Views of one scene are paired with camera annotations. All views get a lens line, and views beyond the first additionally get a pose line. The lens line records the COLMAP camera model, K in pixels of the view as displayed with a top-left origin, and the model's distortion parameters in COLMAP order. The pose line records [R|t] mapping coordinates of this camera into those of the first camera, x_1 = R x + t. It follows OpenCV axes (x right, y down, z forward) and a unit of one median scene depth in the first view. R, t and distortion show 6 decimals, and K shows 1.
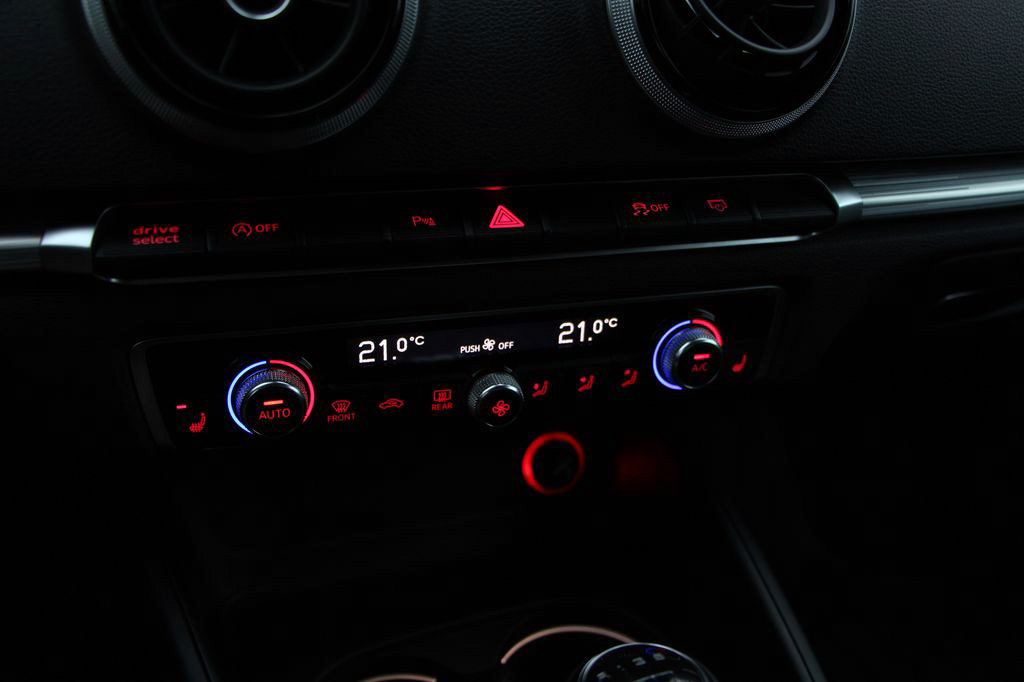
lens RADIAL K [[984.2, 0, 520.8], [0, 984.2, 359.6], [0, 0, 1]] dist [-0.094057, 0.000000]
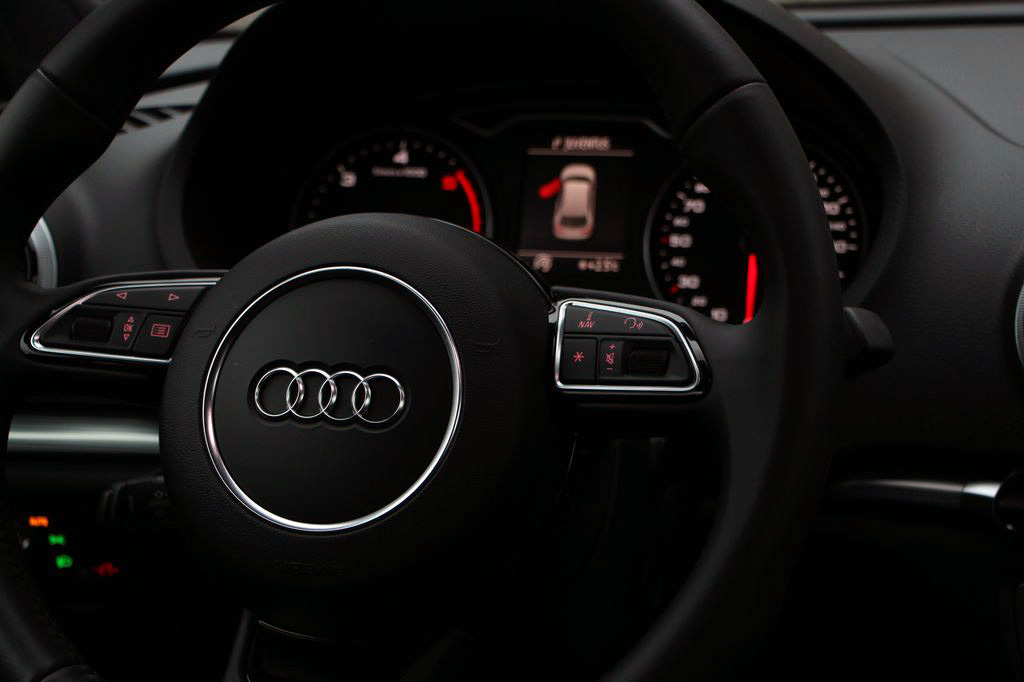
lens RADIAL K [[2272.4, 0, 520.9], [0, 2272.4, 335.2], [0, 0, 1]] dist [0.125770, 0.000000]
pose [[0.729952, 0.049387, -0.681712, 1.052433], [-0.256242, 0.944416, -0.205956, 0.422331], [0.633648, 0.325022, 0.702033, -1.482561]]
